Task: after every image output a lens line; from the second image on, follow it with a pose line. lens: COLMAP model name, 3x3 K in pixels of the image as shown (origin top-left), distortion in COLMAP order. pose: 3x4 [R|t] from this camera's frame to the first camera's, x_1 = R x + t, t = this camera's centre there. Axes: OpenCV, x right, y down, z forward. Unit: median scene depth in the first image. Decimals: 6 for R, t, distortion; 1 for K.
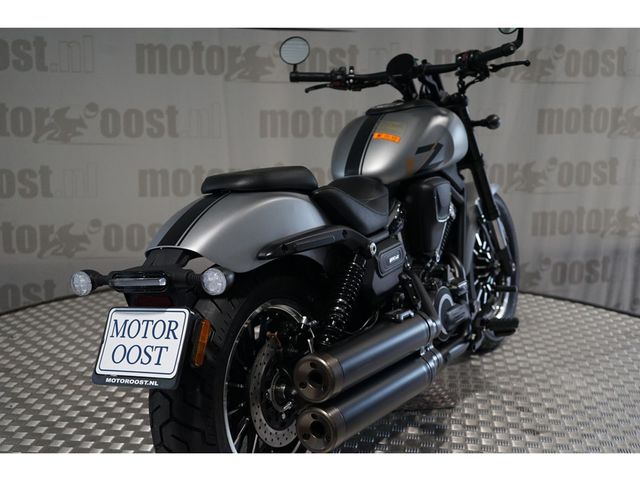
lens RADIAL K [[882.9, 0, 320.0], [0, 882.9, 240.0], [0, 0, 1]] dist [-0.024243, 0.022560]
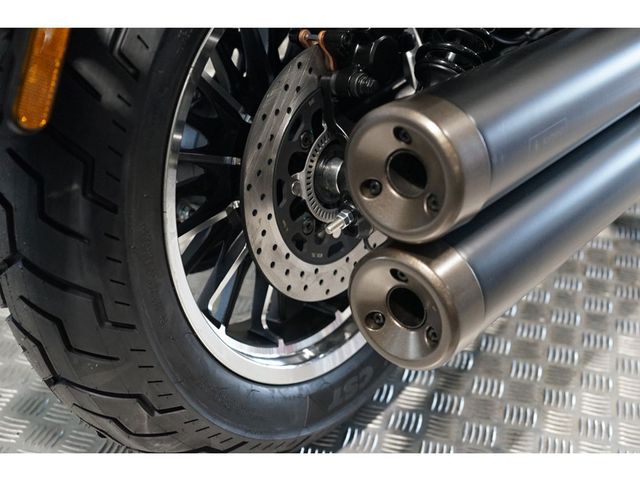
lens RADIAL K [[882.9, 0, 320.0], [0, 882.9, 240.0], [0, 0, 1]] dist [-0.024243, 0.022560]
pose [[0.989178, 0.068513, -0.129744, 0.007126], [-0.021858, 0.943224, 0.331436, 0.064120], [0.145086, -0.325013, 0.934514, 0.621516]]
